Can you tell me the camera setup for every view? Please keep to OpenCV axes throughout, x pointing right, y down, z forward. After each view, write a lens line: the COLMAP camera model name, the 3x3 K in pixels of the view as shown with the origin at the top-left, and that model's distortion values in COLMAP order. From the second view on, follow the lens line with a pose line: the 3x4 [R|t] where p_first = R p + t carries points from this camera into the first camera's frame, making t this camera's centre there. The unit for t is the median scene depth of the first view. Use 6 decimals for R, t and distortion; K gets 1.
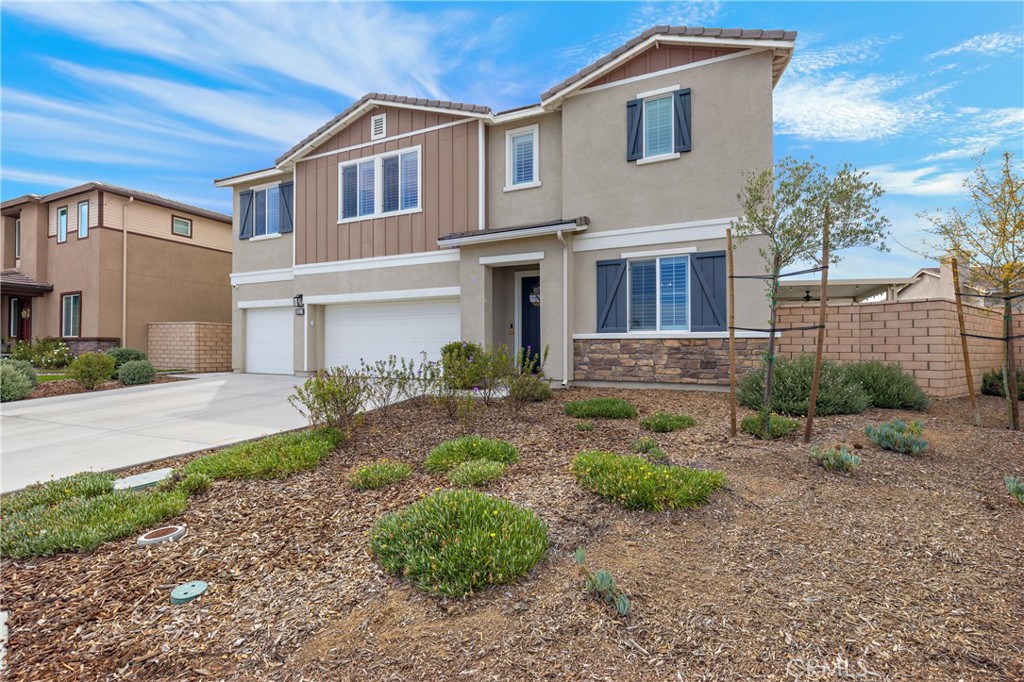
lens RADIAL K [[460.5, 0, 512.5], [0, 460.5, 341.7], [0, 0, 1]] dist [-0.004658, -0.001406]
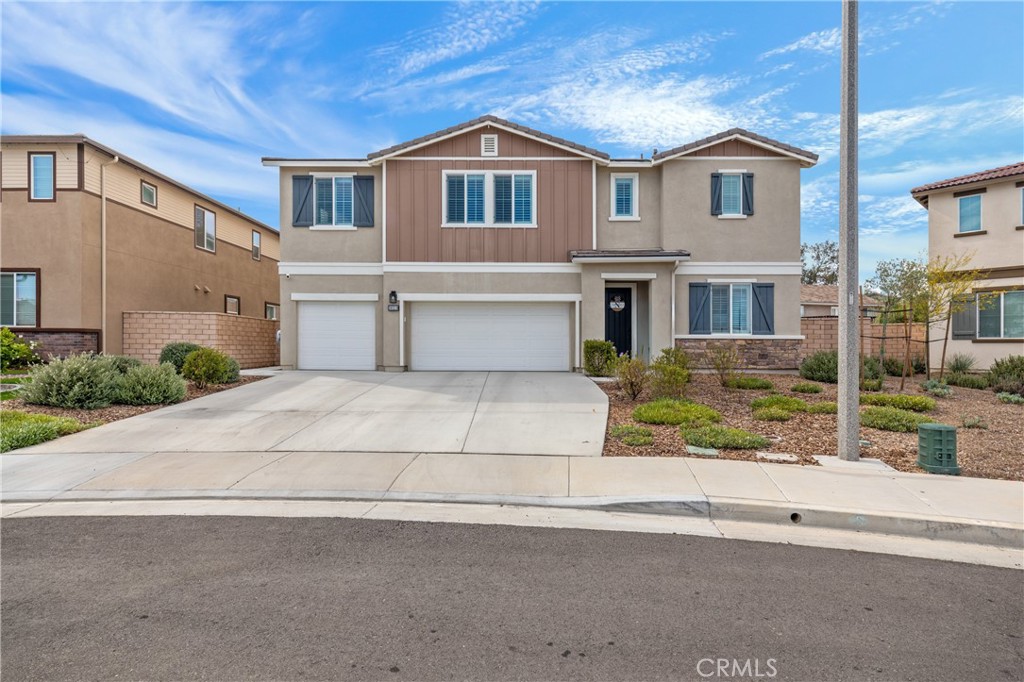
lens RADIAL K [[557.7, 0, 510.2], [0, 557.7, 341.3], [0, 0, 1]] dist [-0.003805, 0.002403]
pose [[0.912933, 0.008177, 0.408028, -0.834260], [-0.011106, 0.999927, 0.004808, -0.000023], [-0.407959, -0.008921, 0.912957, -0.269148]]
